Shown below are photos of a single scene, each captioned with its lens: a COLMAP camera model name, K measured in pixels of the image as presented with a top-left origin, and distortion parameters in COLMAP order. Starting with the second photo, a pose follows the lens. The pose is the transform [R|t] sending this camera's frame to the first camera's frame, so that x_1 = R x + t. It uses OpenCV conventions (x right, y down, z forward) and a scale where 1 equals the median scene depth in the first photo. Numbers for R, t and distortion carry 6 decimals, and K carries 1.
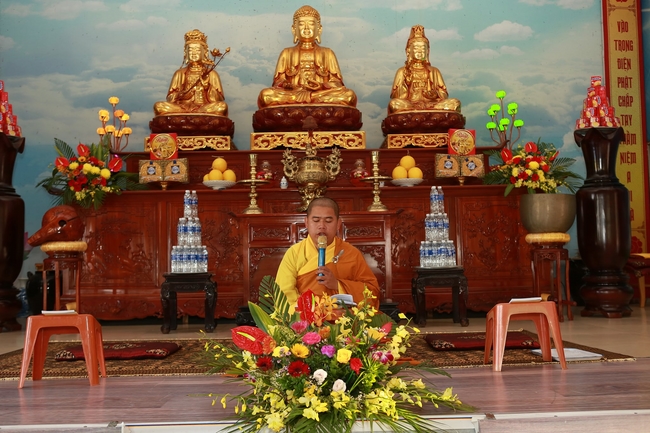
lens RADIAL K [[700.1, 0, 325.0], [0, 700.1, 216.5], [0, 0, 1]] dist [-0.034962, 0.019673]
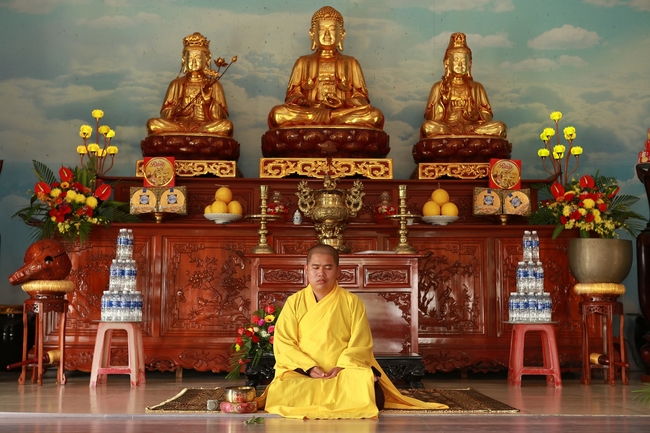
lens RADIAL K [[984.8, 0, 325.0], [0, 984.8, 216.5], [0, 0, 1]] dist [0.077103, -0.031654]
pose [[0.999588, 0.021925, -0.018524, -0.001765], [-0.022485, 0.999280, -0.030569, -0.012122], [0.017841, 0.030972, 0.999361, -0.209090]]
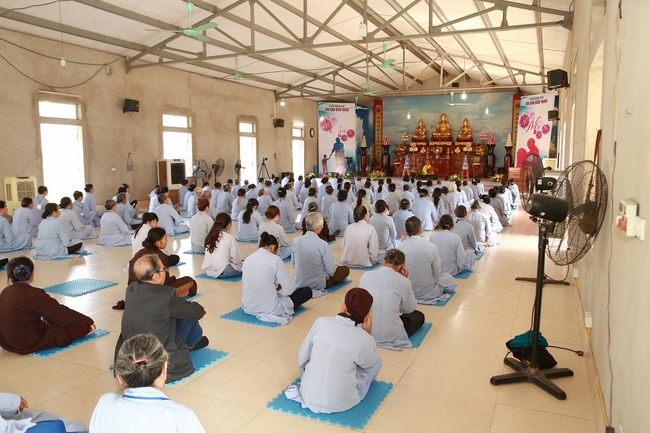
lens RADIAL K [[497.8, 0, 325.0], [0, 497.8, 216.5], [0, 0, 1]] dist [-0.297994, -0.000977]
pose [[0.886087, 0.064017, -0.459077, 0.909294], [0.020653, 0.983980, 0.177077, -0.231454], [0.463059, -0.166387, 0.870570, -2.626709]]
